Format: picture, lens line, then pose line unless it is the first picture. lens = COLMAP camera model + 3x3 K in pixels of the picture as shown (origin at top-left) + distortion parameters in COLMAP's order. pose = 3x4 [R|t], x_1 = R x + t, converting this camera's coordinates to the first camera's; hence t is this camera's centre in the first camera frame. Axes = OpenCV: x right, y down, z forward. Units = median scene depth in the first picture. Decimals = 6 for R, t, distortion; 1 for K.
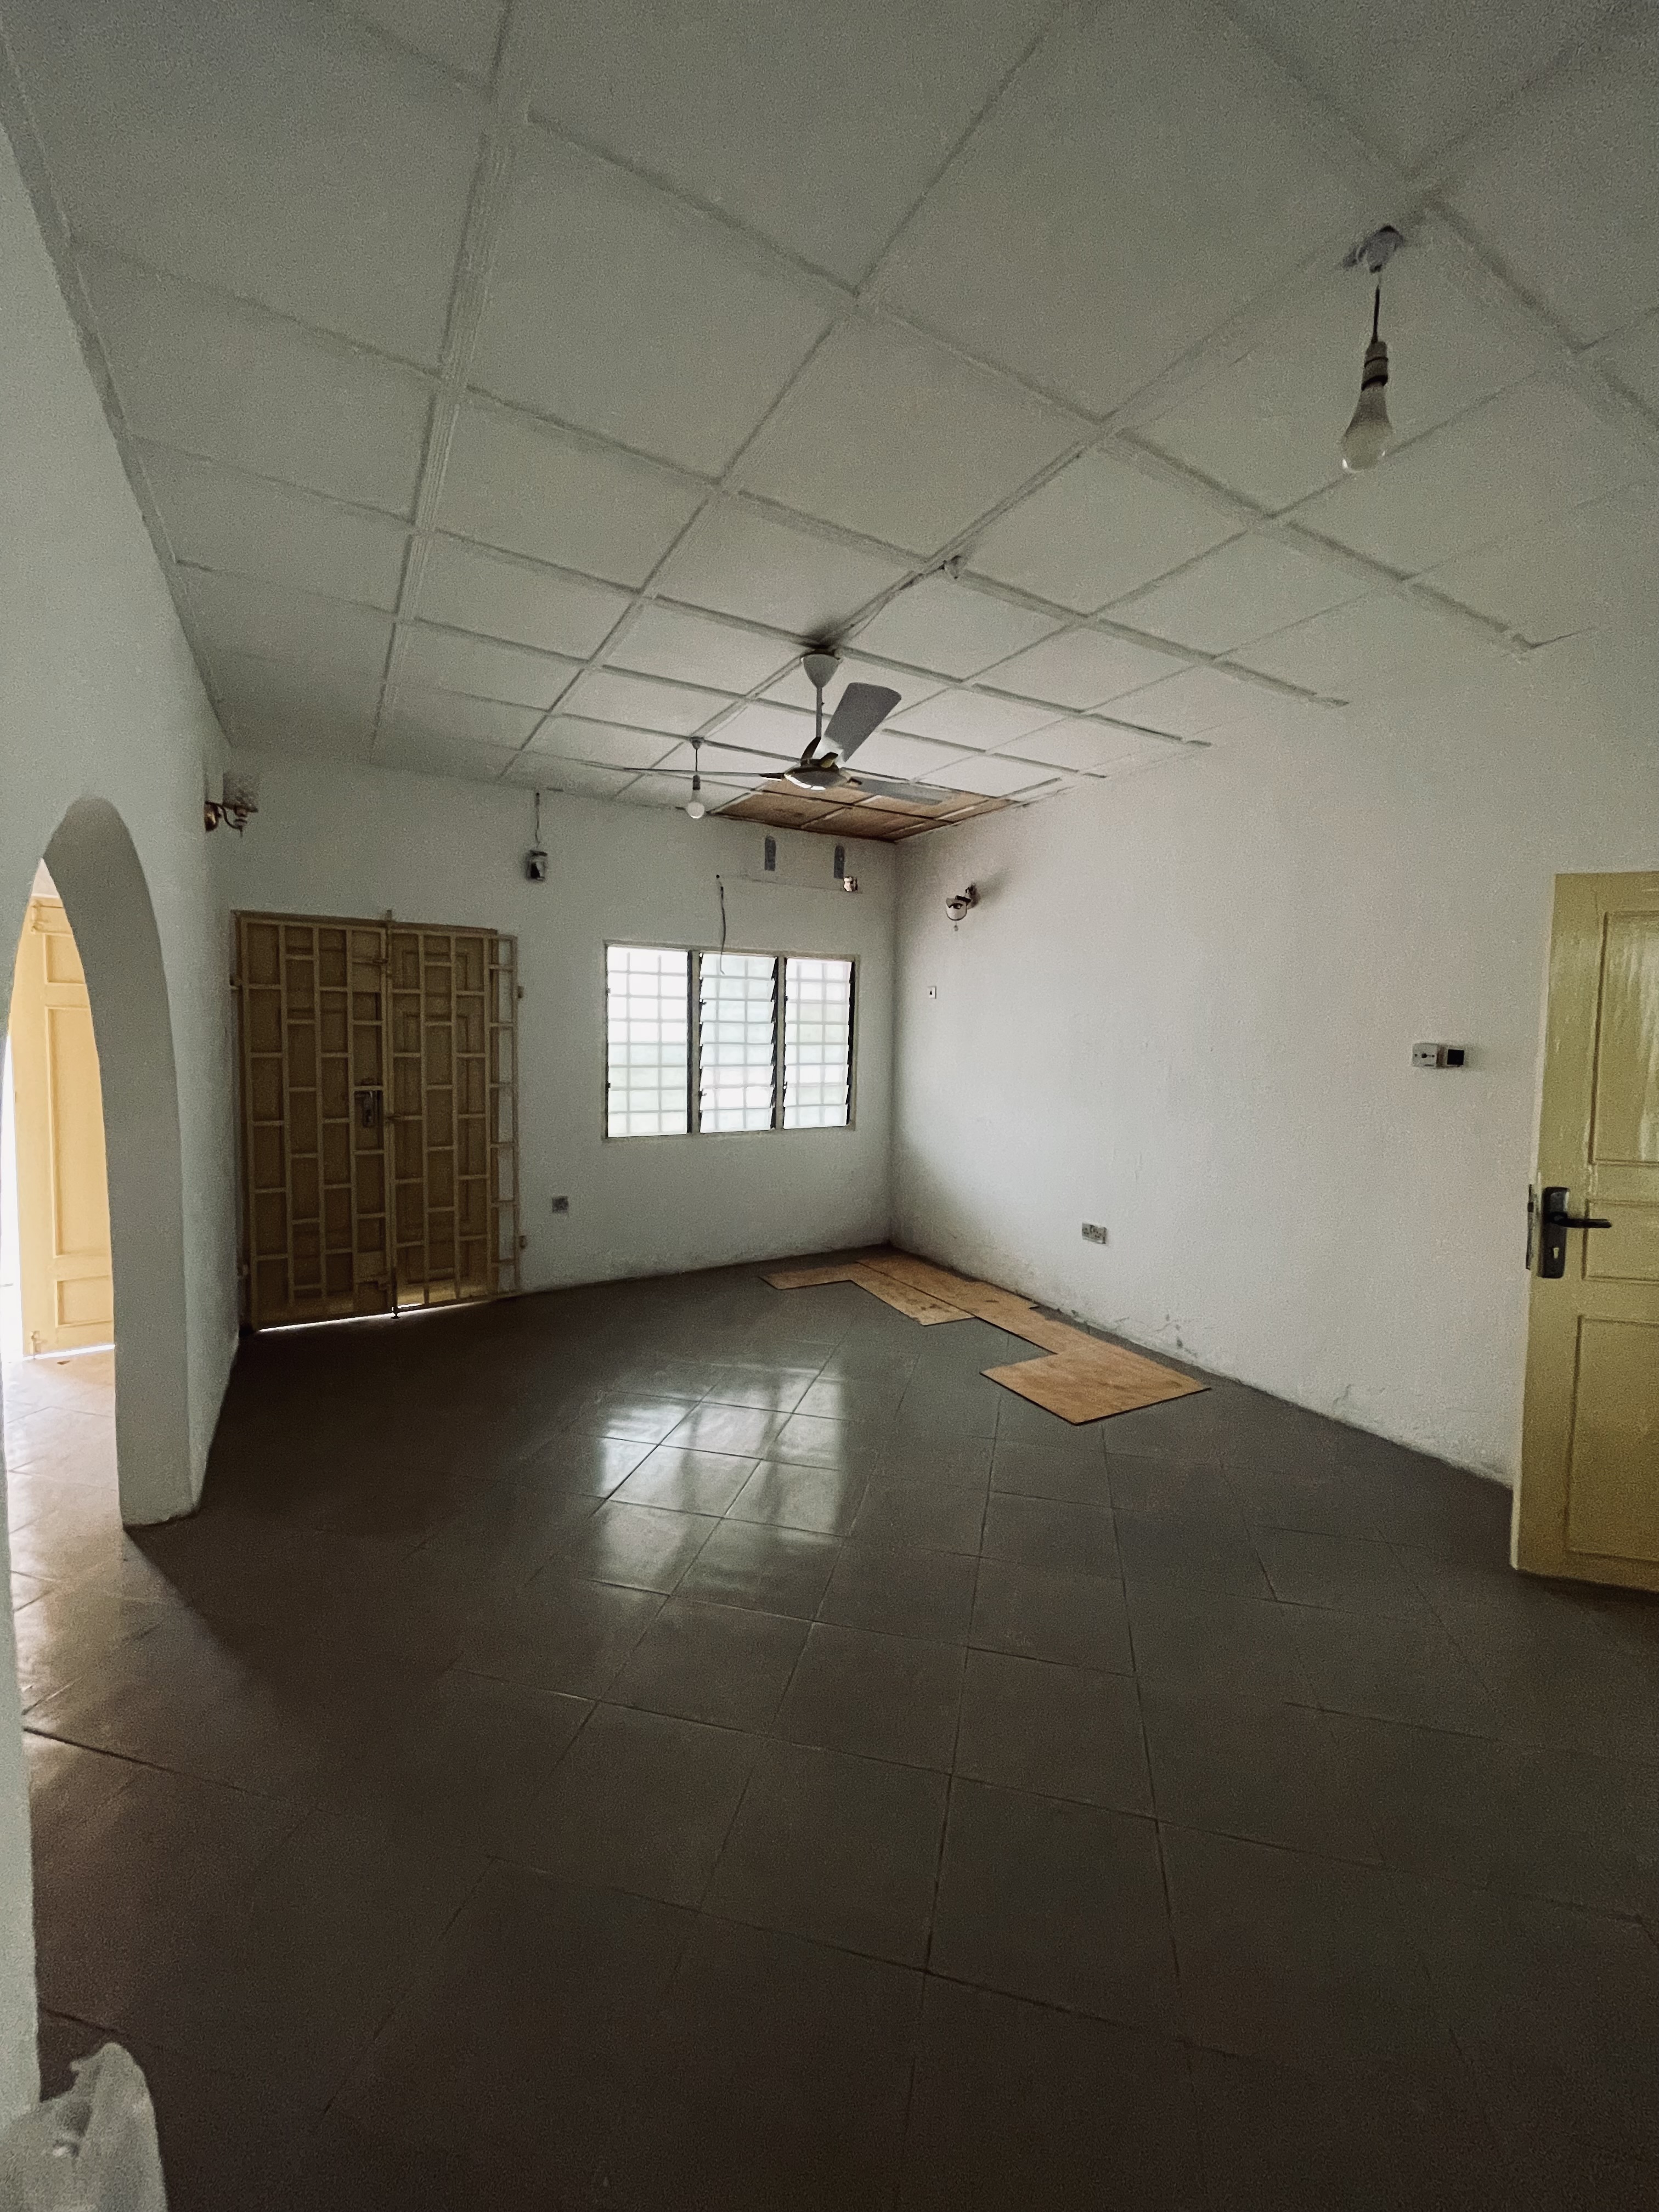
lens RADIAL K [[890.1, 0, 819.9], [0, 890.1, 1087.6], [0, 0, 1]] dist [-0.002016, -0.000322]
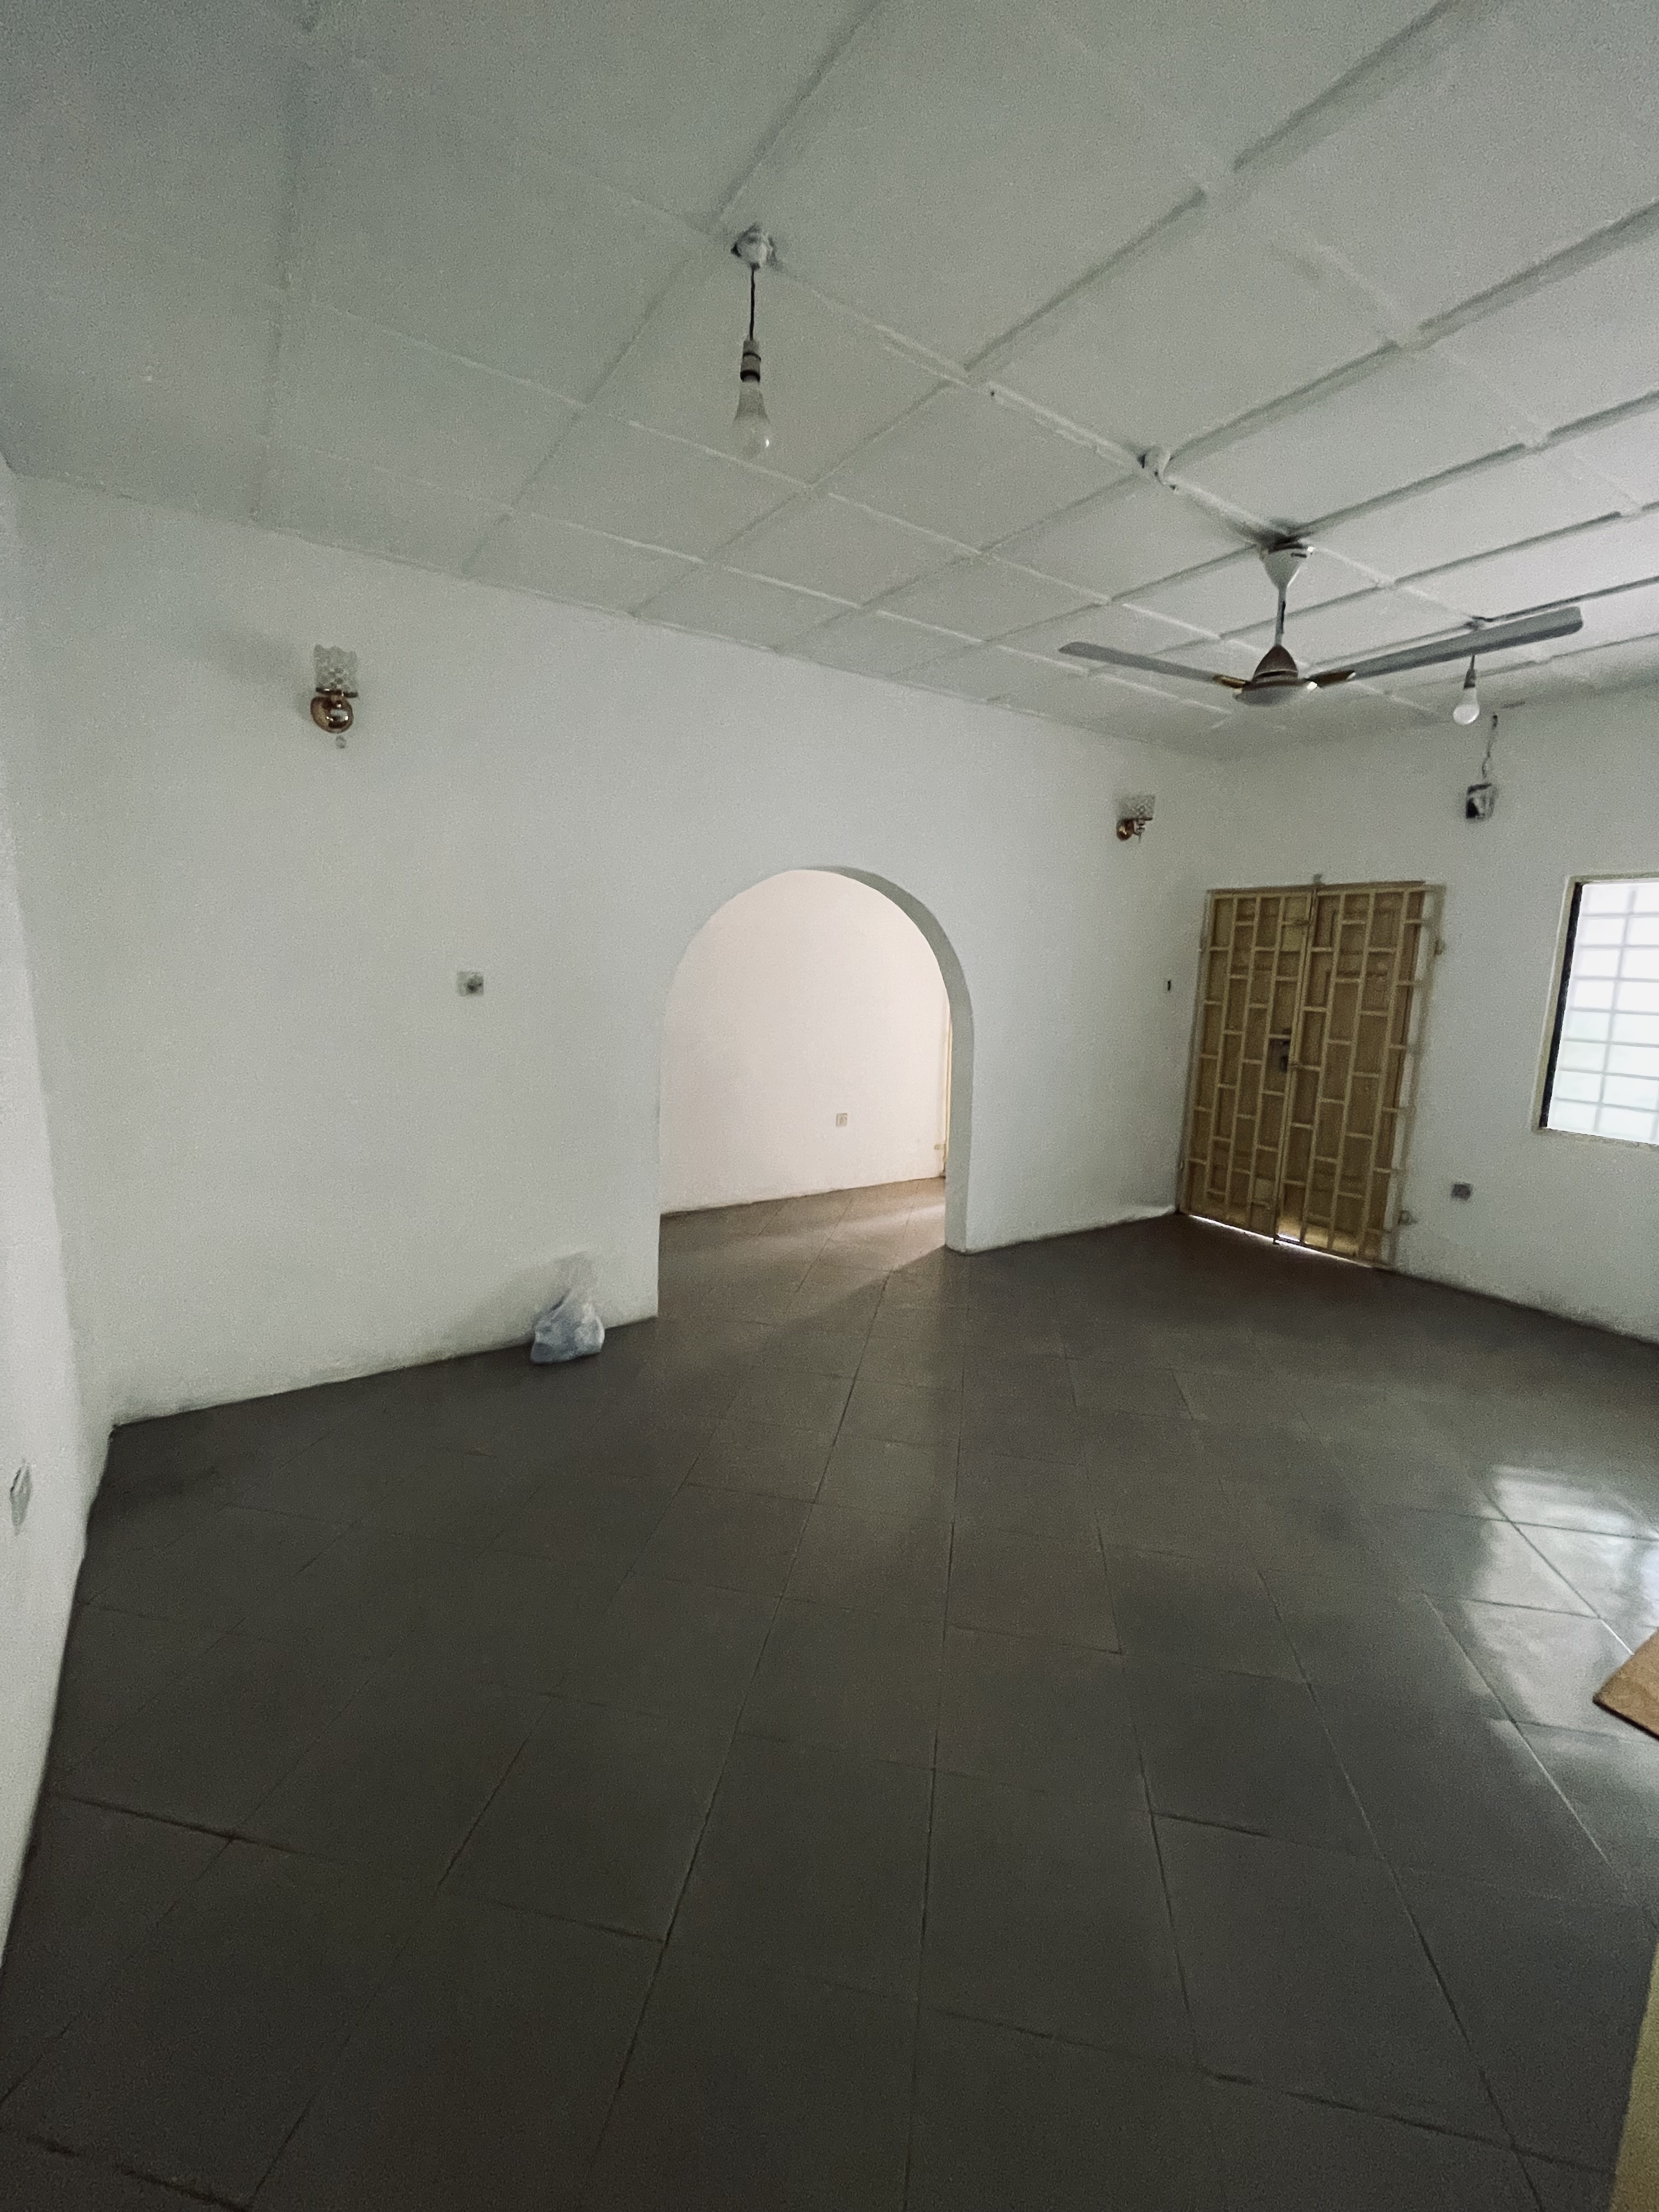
lens RADIAL K [[890.1, 0, 819.9], [0, 890.1, 1087.6], [0, 0, 1]] dist [-0.002016, -0.000322]
pose [[0.066984, 0.124444, -0.989963, 0.551677], [-0.099246, 0.988102, 0.117495, -0.009698], [0.992806, 0.090380, 0.078538, 0.317771]]
